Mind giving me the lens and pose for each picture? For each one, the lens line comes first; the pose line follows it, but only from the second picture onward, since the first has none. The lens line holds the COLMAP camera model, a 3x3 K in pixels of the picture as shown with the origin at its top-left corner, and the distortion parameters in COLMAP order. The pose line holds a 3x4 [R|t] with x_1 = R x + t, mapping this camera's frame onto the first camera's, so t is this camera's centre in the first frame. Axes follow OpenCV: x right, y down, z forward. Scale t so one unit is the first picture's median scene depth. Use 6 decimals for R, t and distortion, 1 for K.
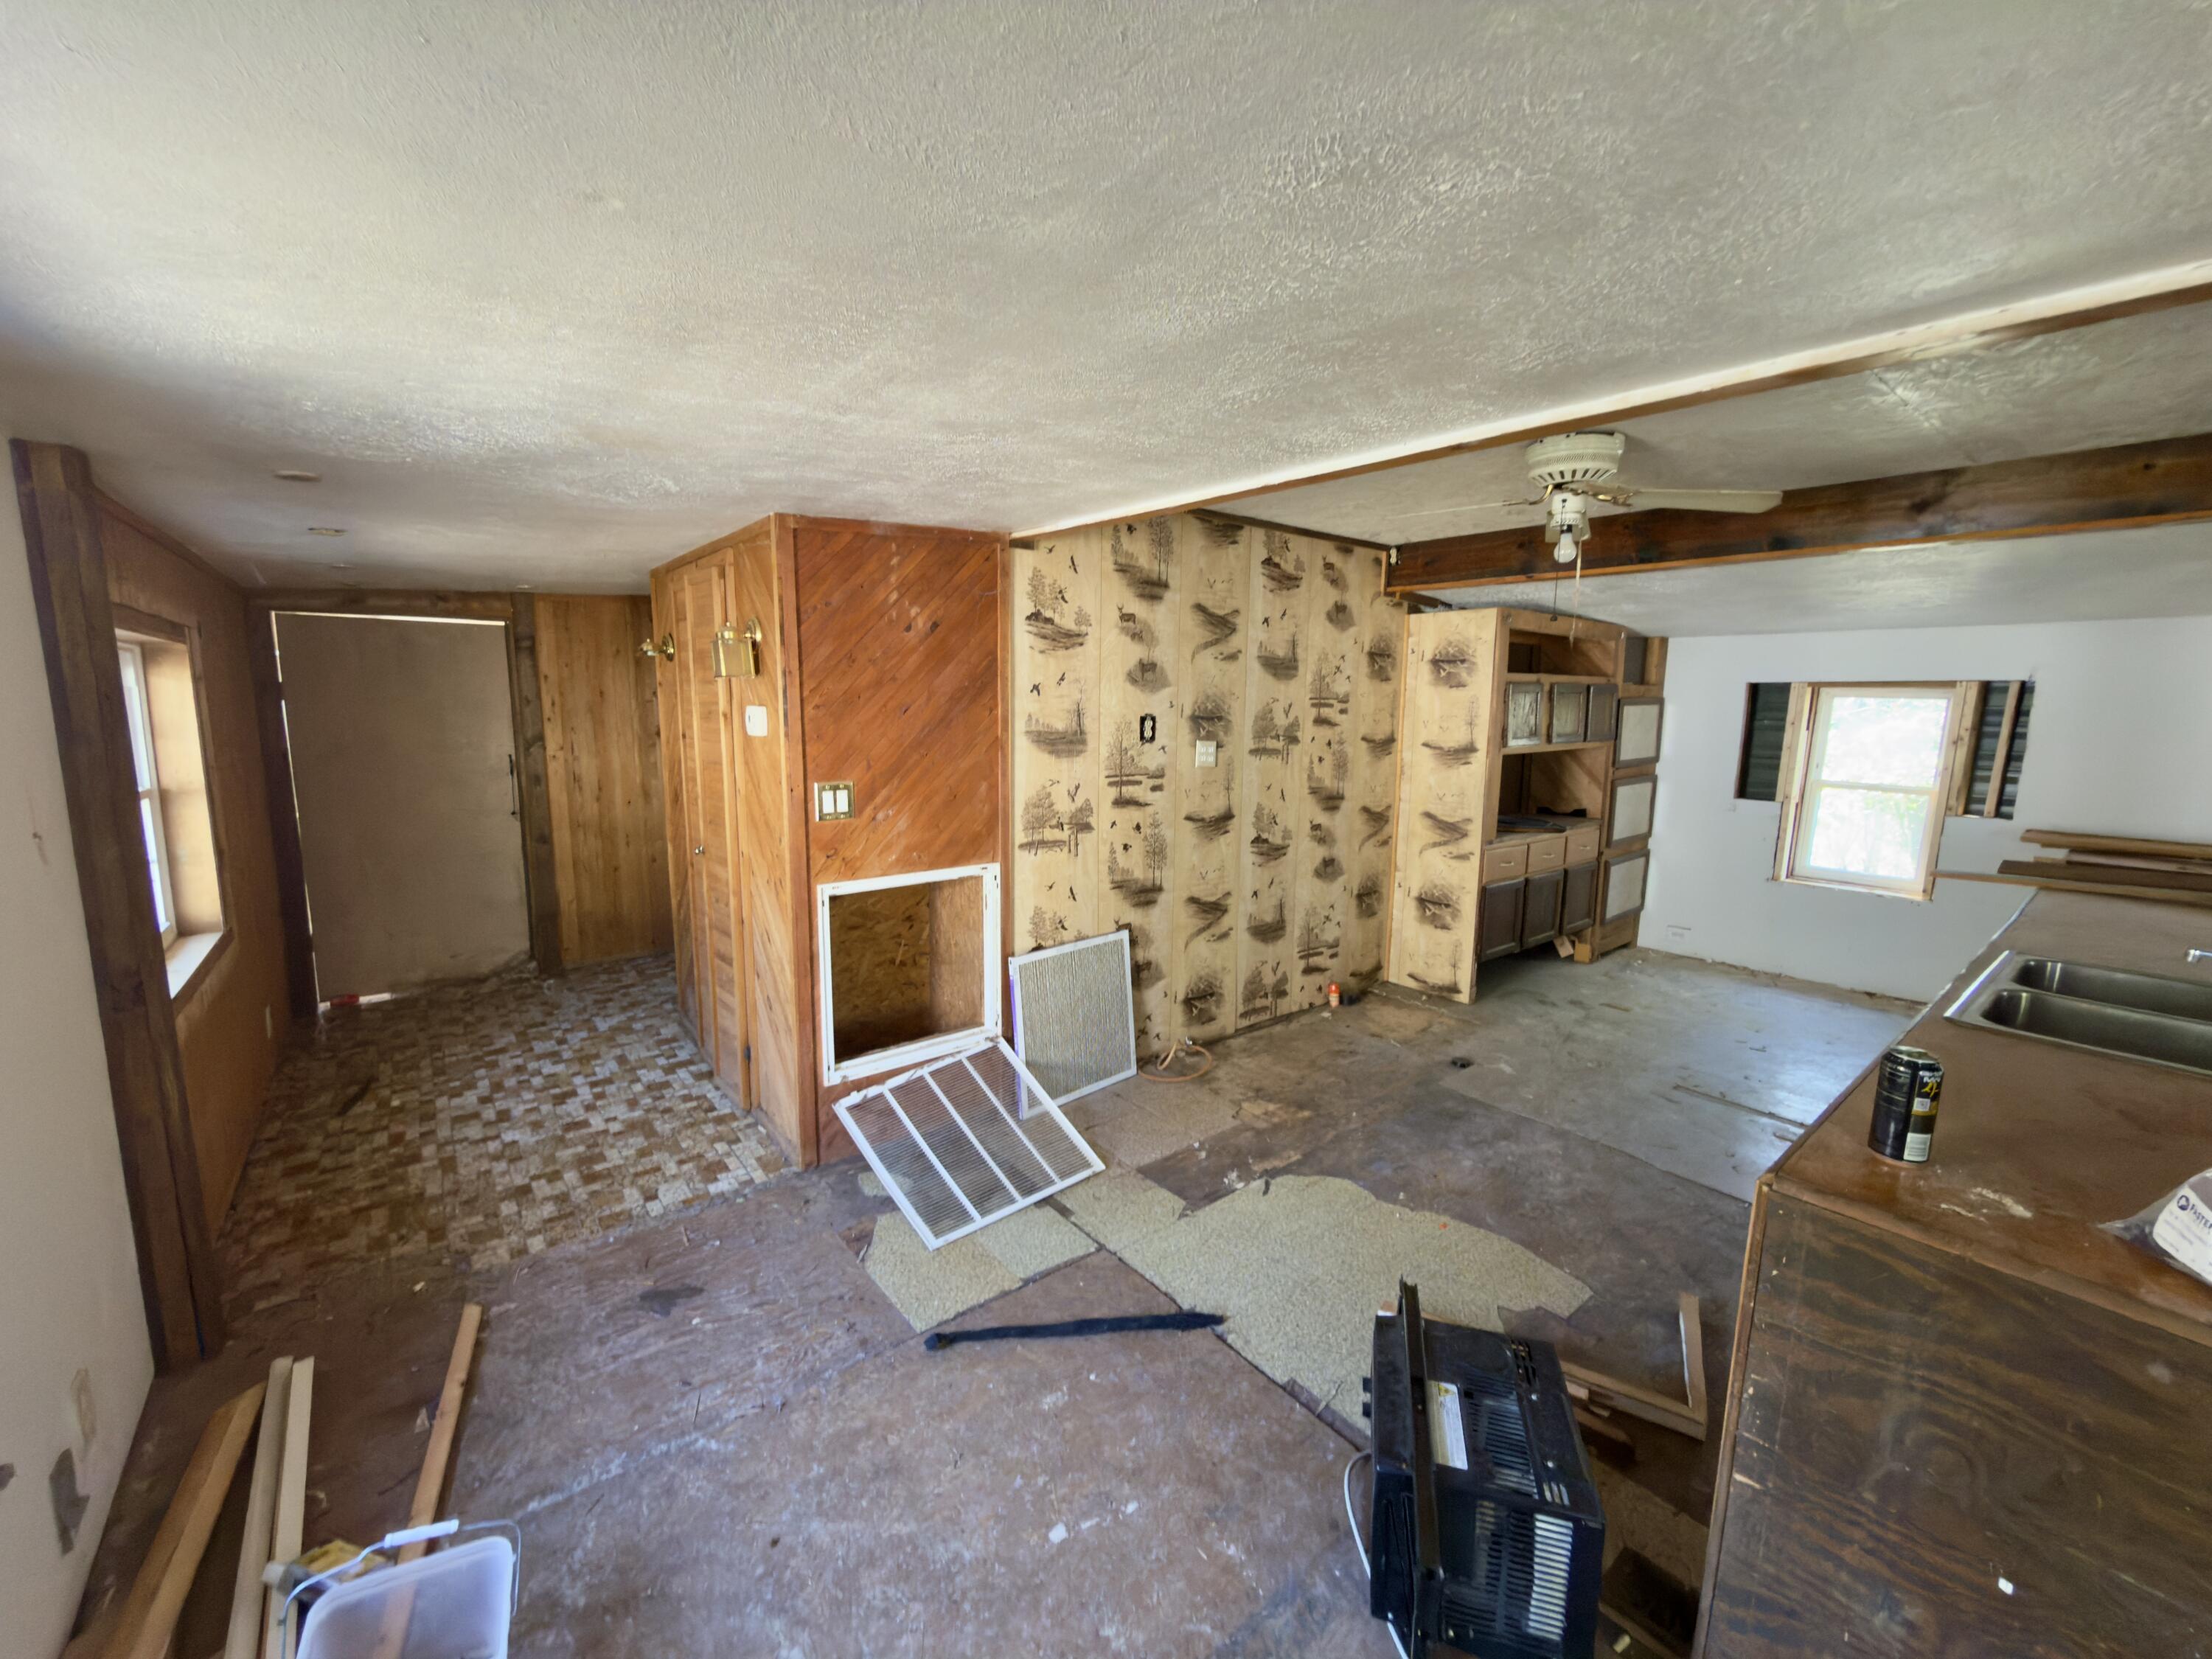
lens RADIAL K [[881.5, 0, 1119.2], [0, 881.5, 834.6], [0, 0, 1]] dist [-0.011671, 0.000057]
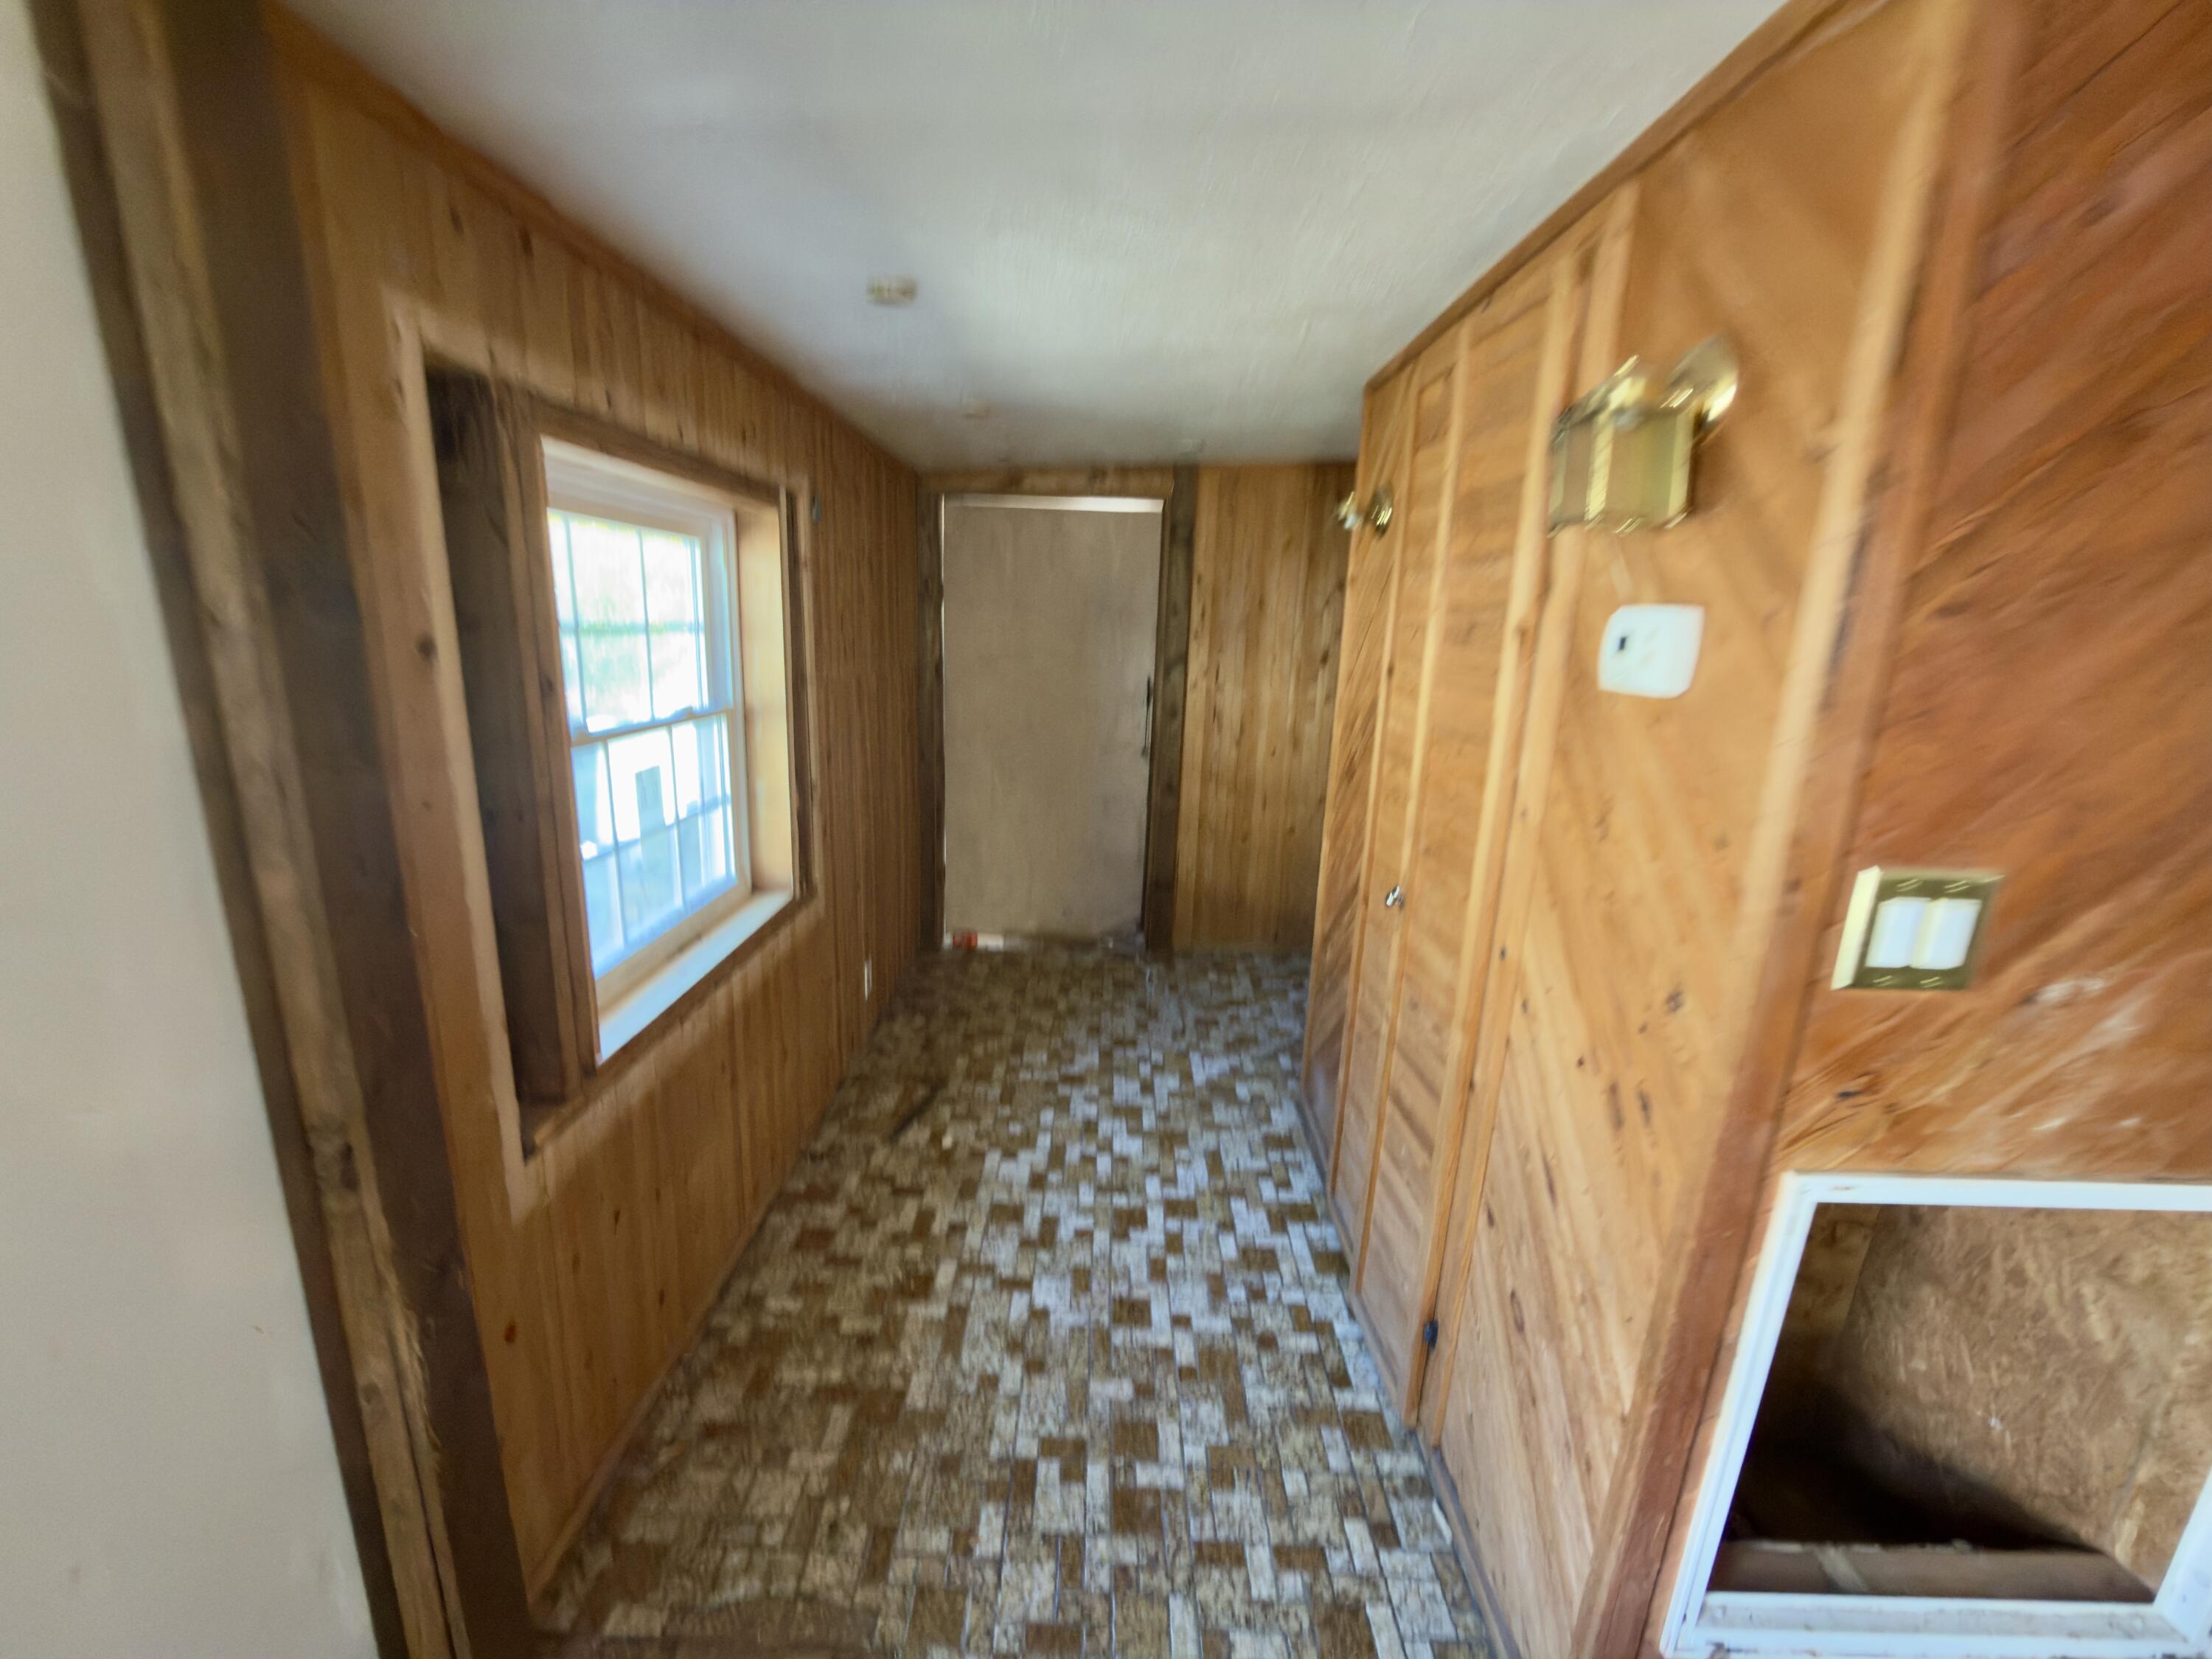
lens RADIAL K [[881.5, 0, 1095.3], [0, 881.5, 830.0], [0, 0, 1]] dist [-0.011671, 0.000057]
pose [[0.764736, 0.166115, -0.622563, -0.280376], [-0.117844, 0.985958, 0.118322, -0.058224], [0.633476, -0.017120, 0.773573, 0.461891]]
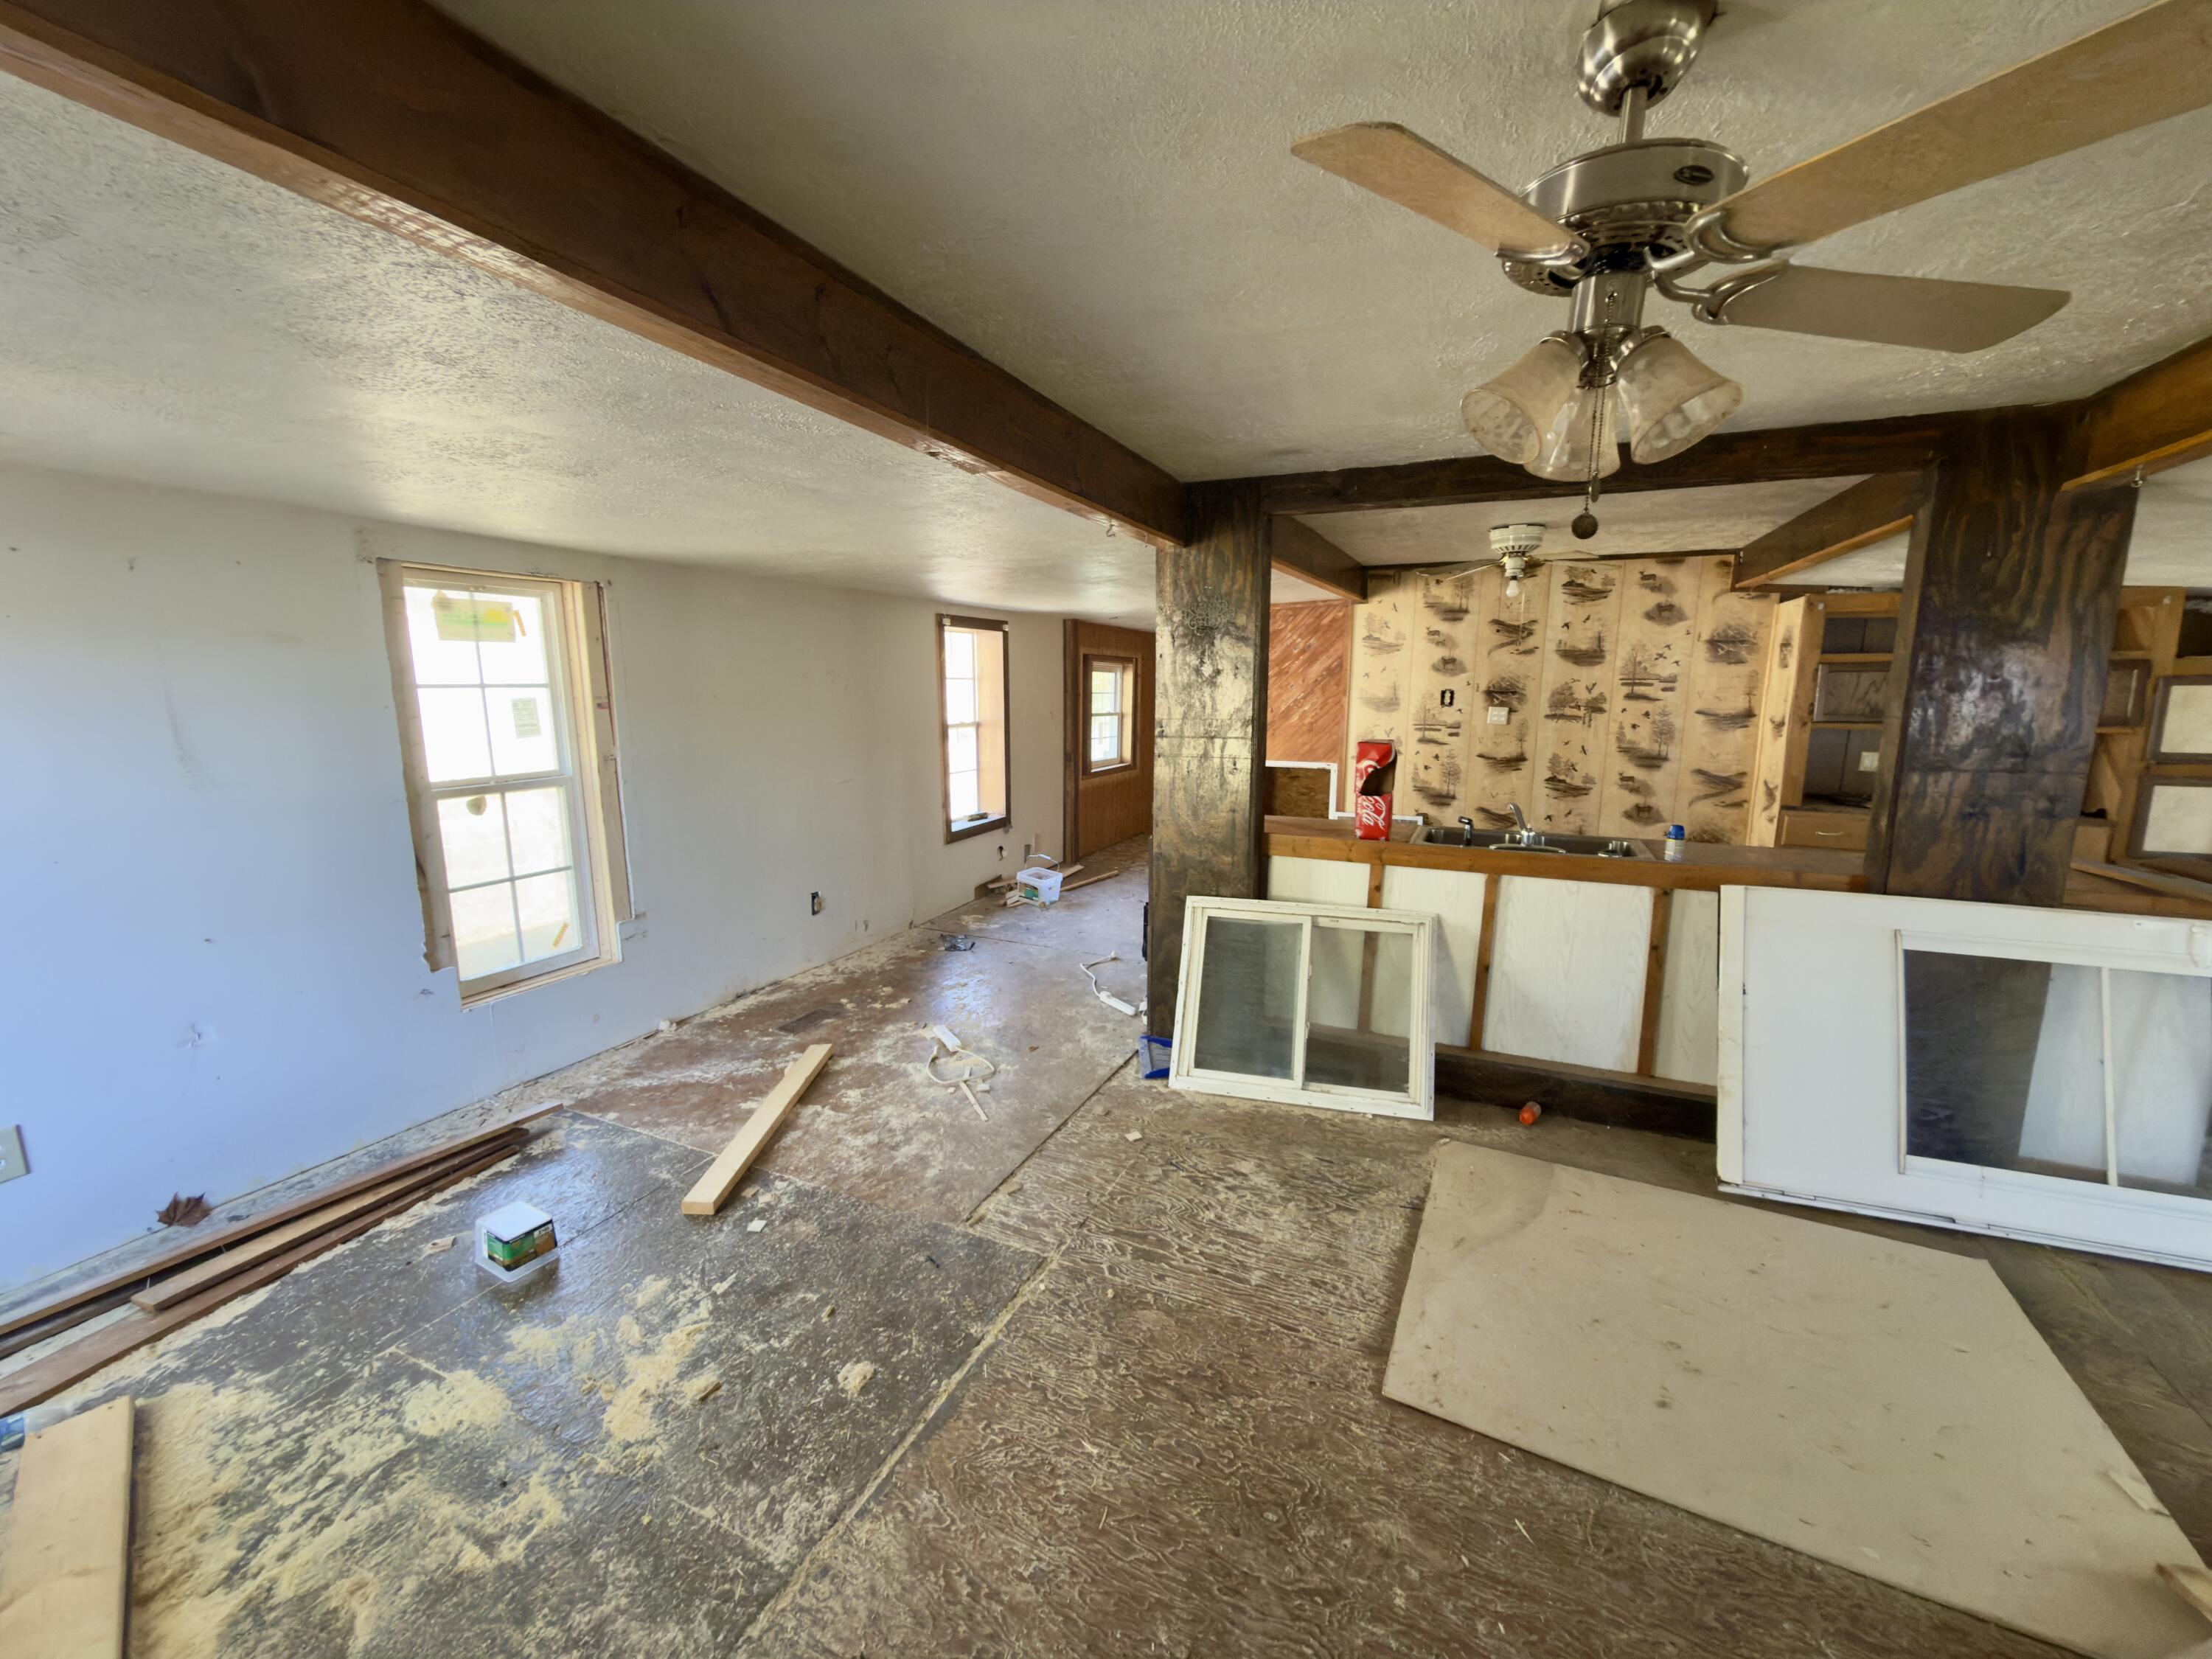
lens RADIAL K [[881.5, 0, 1103.5], [0, 881.5, 832.9], [0, 0, 1]] dist [-0.011671, 0.000057]
pose [[0.457207, 0.139348, -0.878376, 1.202690], [-0.135231, 0.987057, 0.086200, 0.074670], [0.879019, 0.079372, 0.470134, -0.328630]]
